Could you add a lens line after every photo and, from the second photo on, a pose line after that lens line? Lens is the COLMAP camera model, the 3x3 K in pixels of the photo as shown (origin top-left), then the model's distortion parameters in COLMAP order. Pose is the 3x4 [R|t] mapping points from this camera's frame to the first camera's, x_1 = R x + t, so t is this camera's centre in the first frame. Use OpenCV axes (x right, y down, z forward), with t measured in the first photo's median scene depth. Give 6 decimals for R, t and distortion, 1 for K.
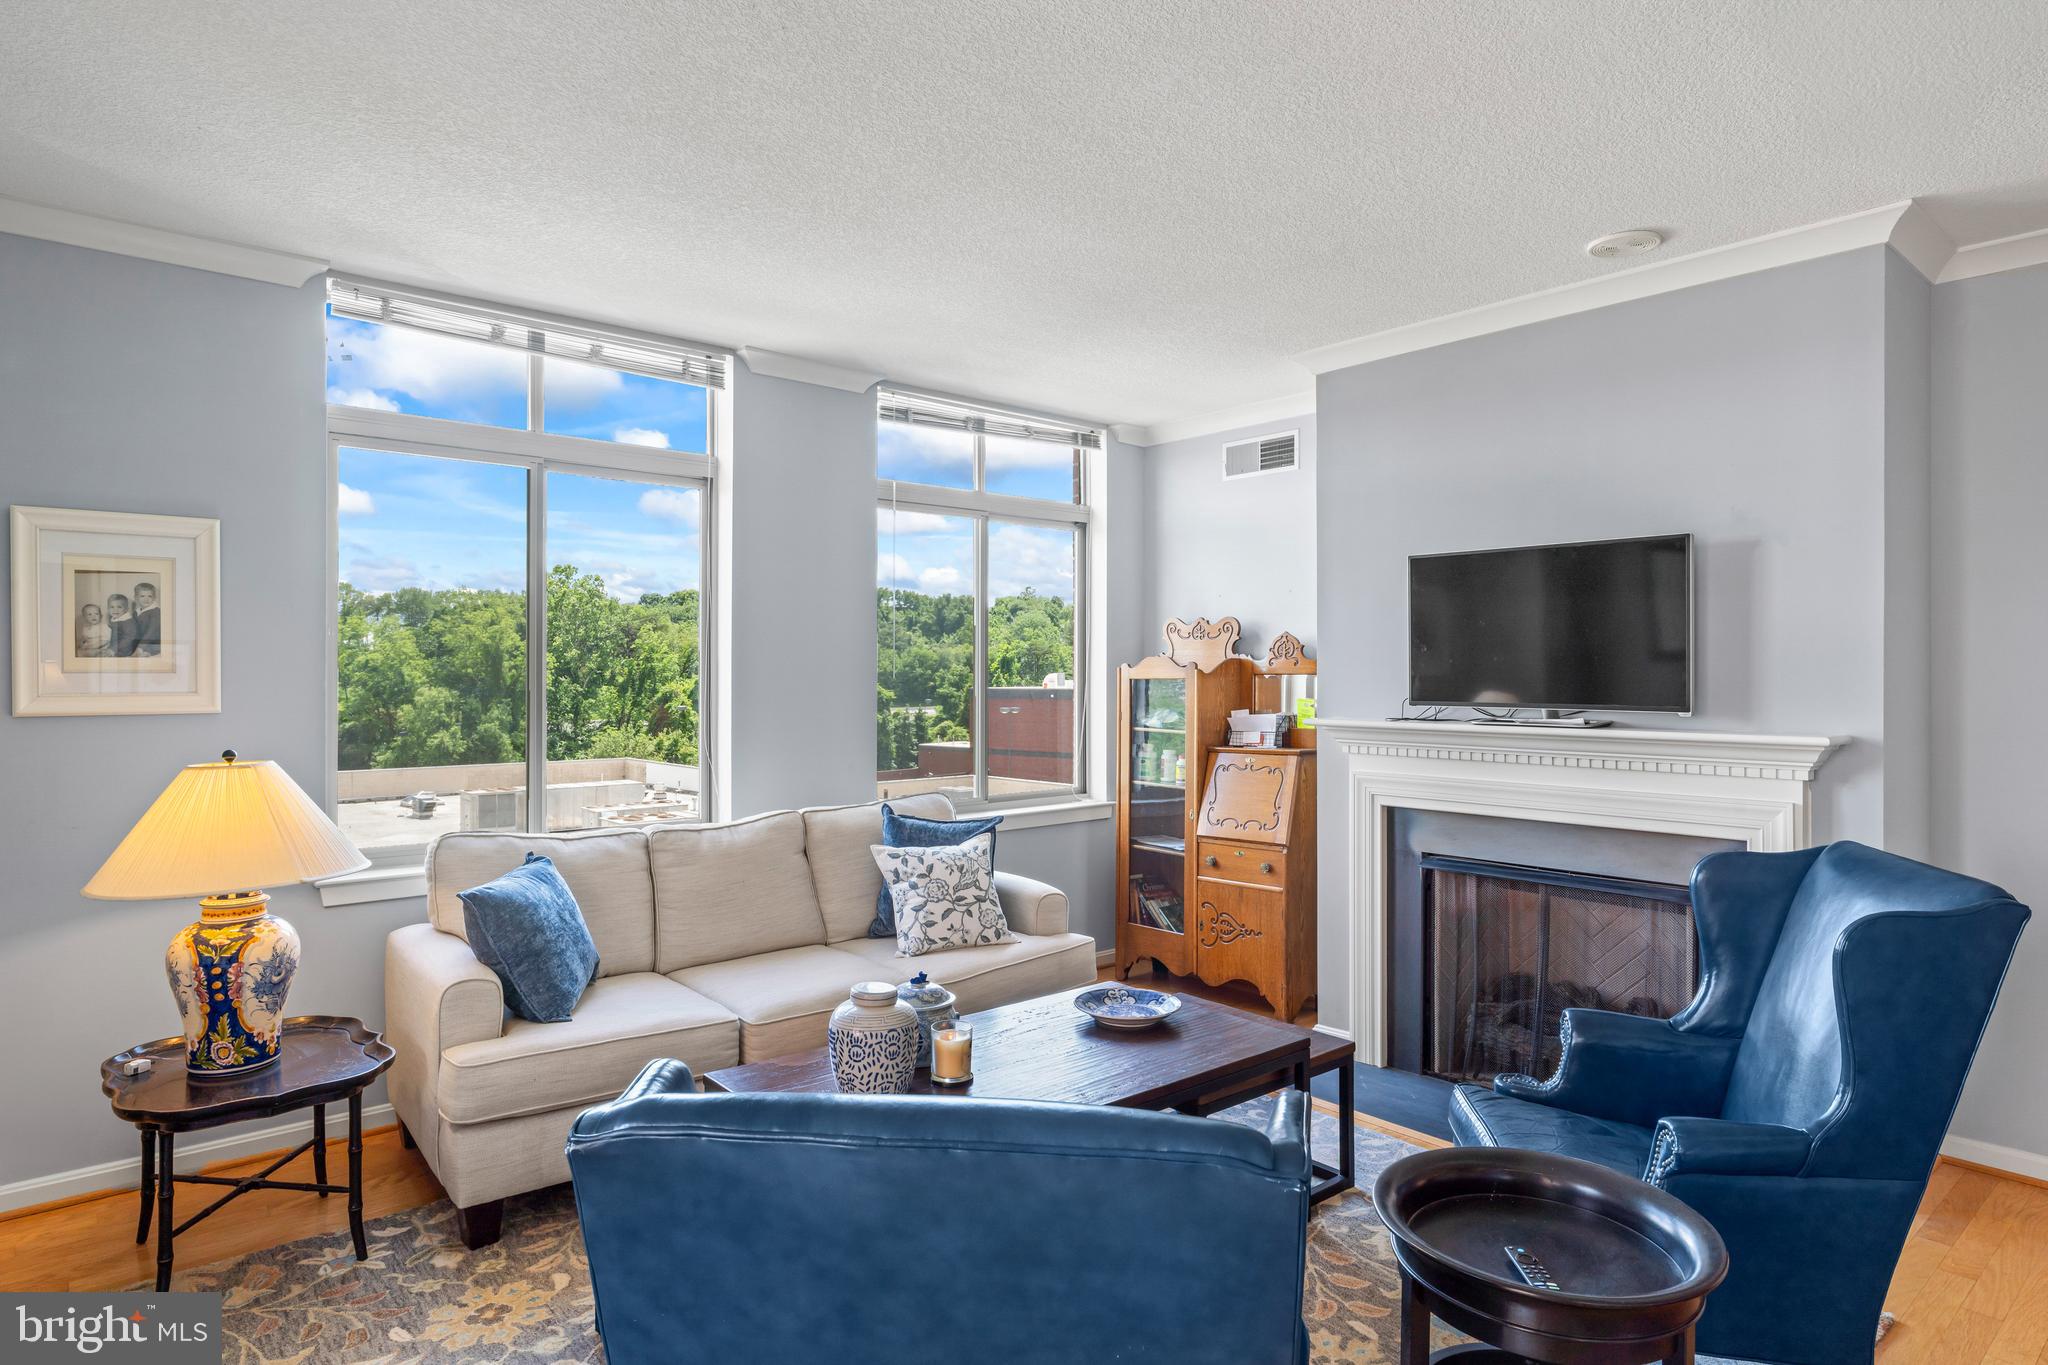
lens RADIAL K [[1154.3, 0, 1019.7], [0, 1154.3, 679.7], [0, 0, 1]] dist [-0.004703, 0.001891]
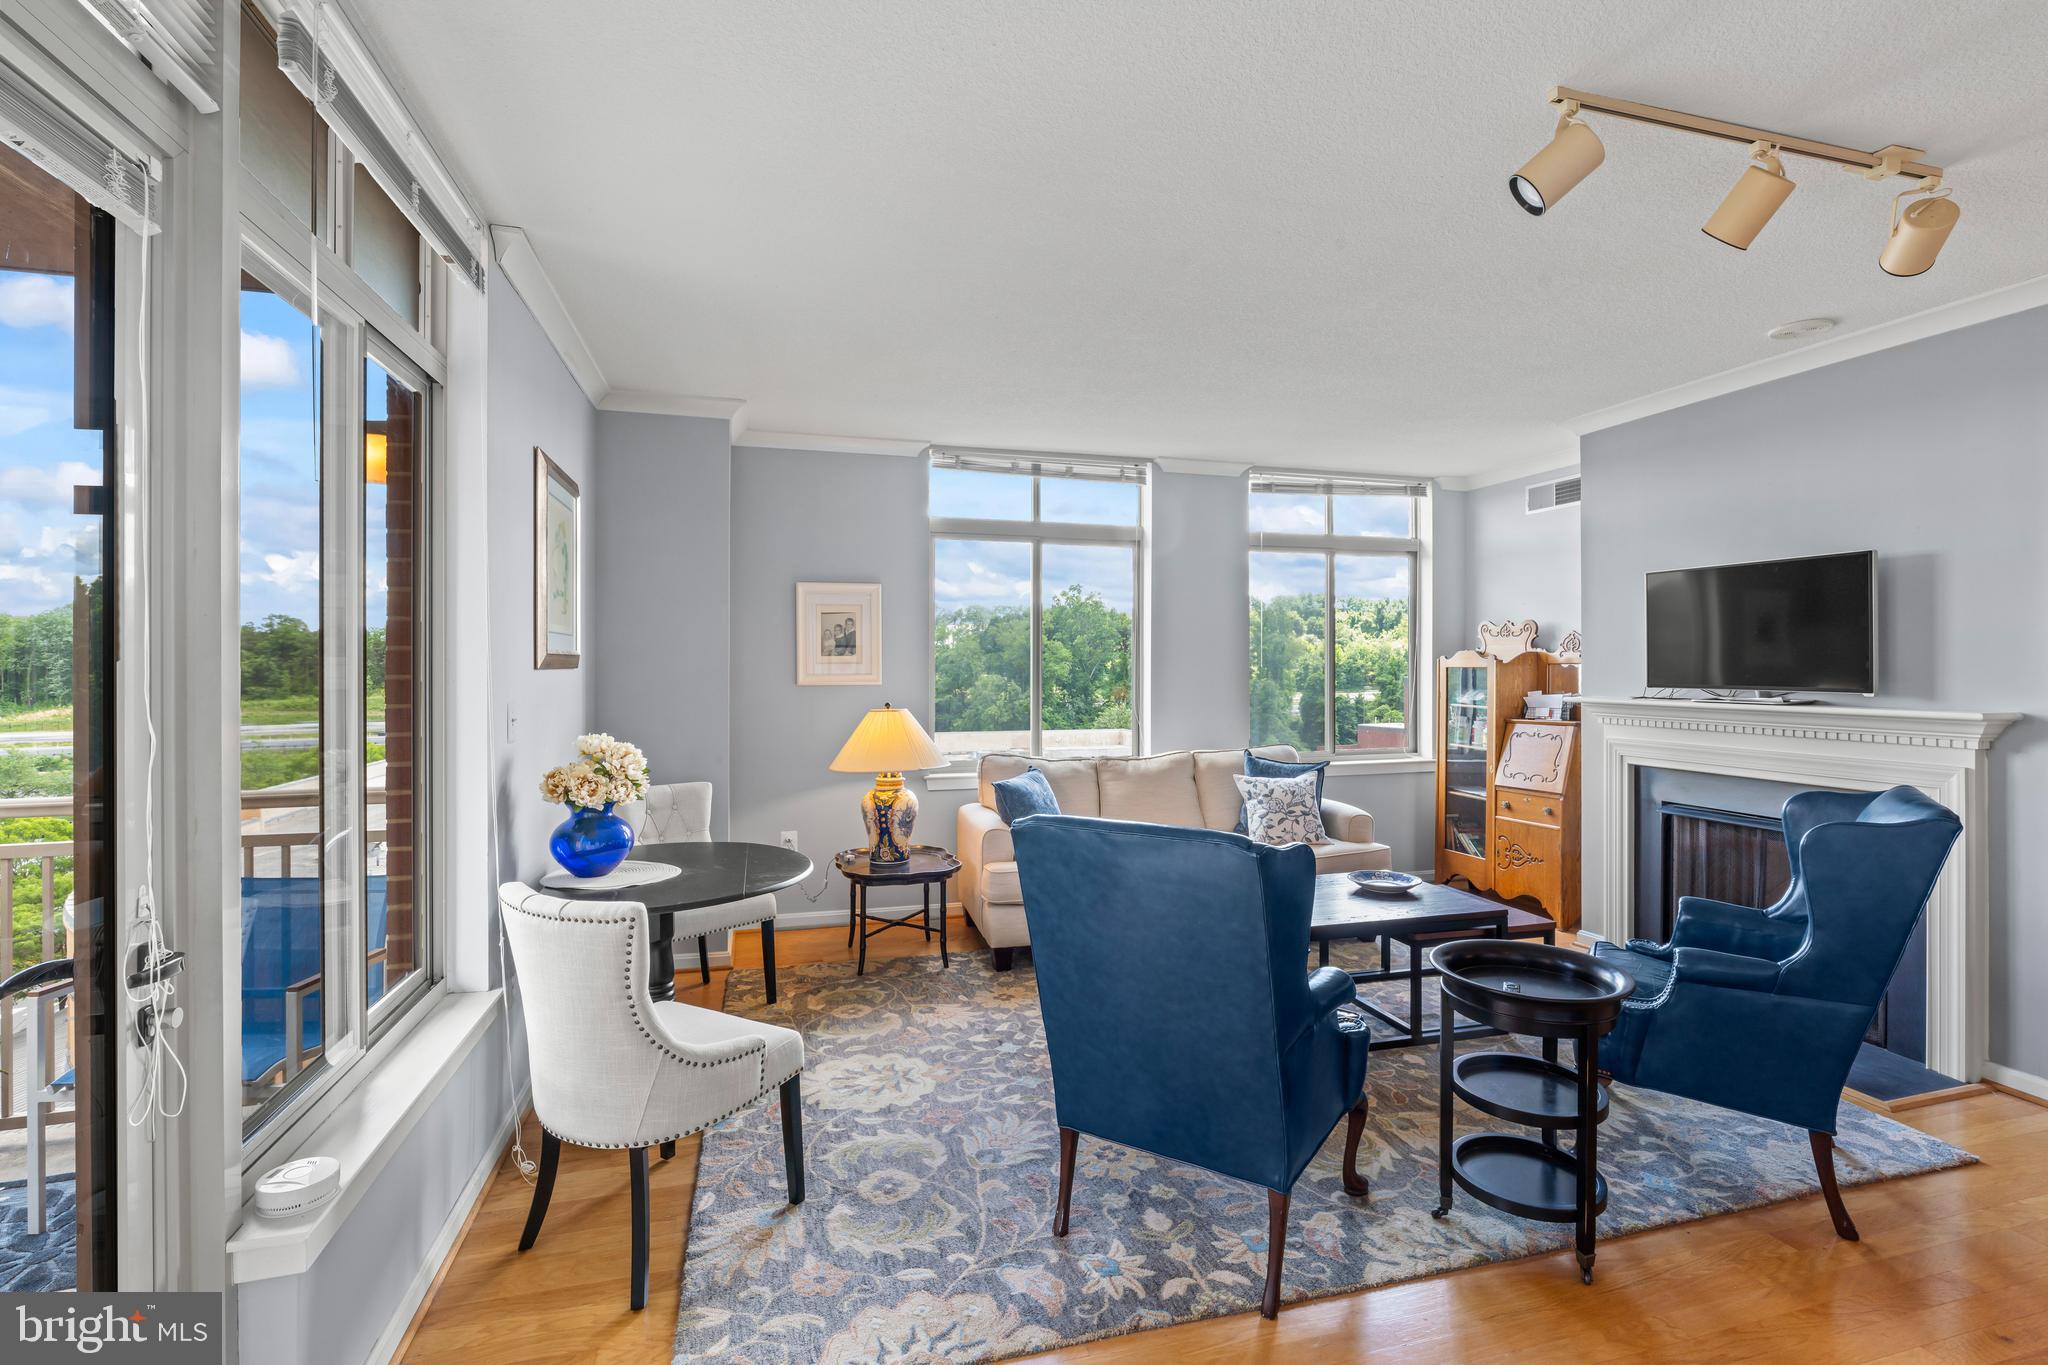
lens RADIAL K [[942.4, 0, 1031.0], [0, 942.4, 664.9], [0, 0, 1]] dist [-0.003797, 0.000423]
pose [[0.909999, -0.001306, -0.414607, 0.149253], [-0.000755, 0.999988, -0.004806, 0.002740], [0.414609, 0.004686, 0.909988, -0.265265]]
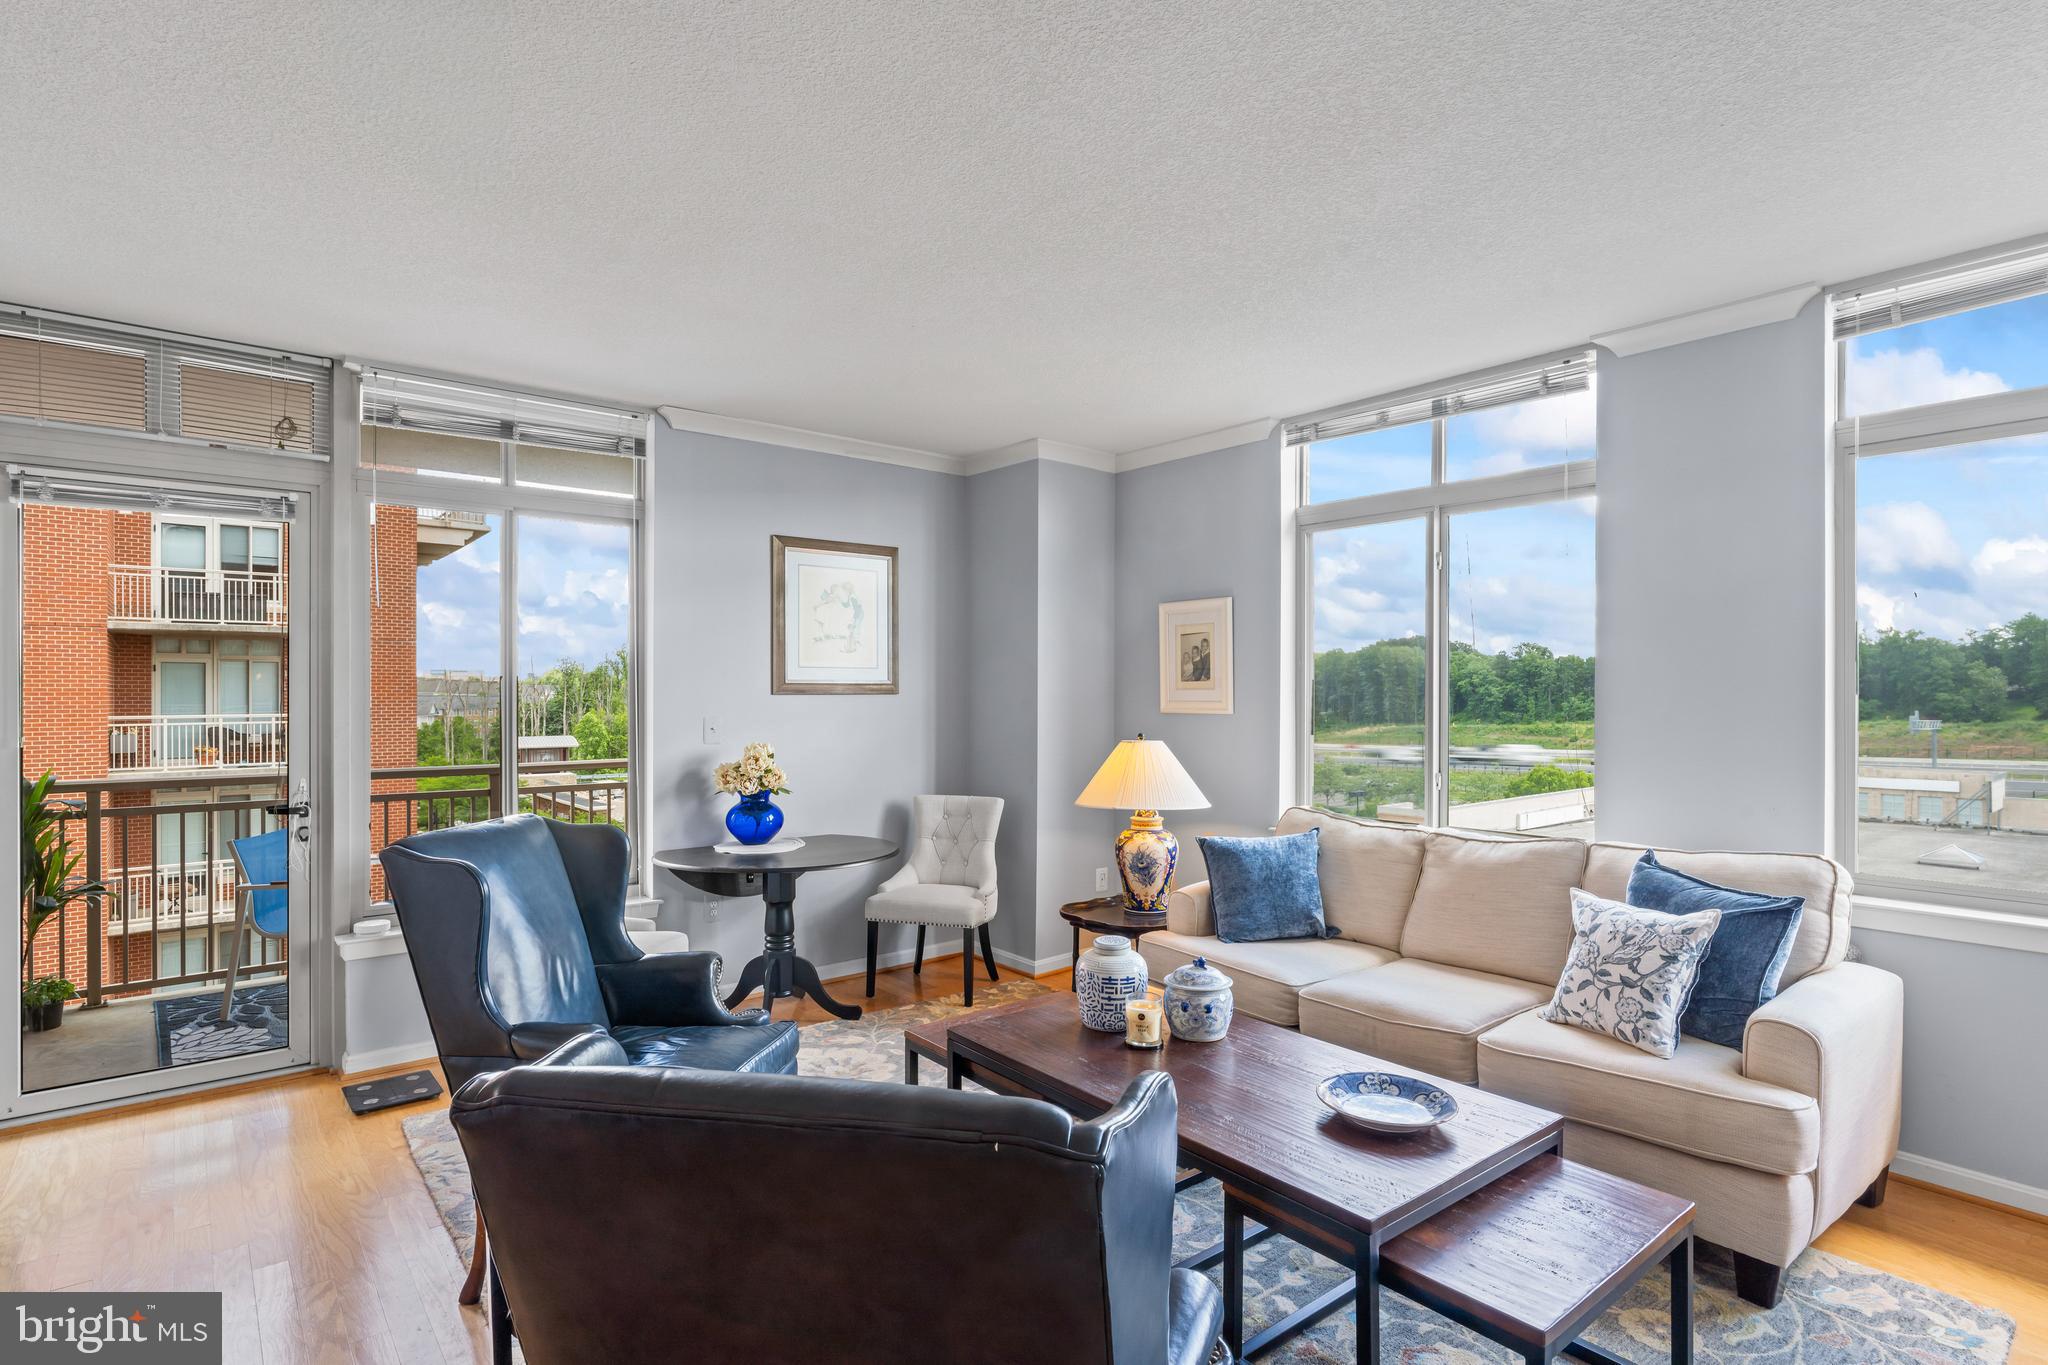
lens RADIAL K [[1022.1, 0, 1027.1], [0, 1022.1, 703.0], [0, 0, 1]] dist [-0.006271, 0.000586]
pose [[-0.013534, 0.009889, -0.999860, 0.642684], [-0.004937, 0.999938, 0.009957, -0.000267], [0.999896, 0.005071, -0.013484, 0.605843]]
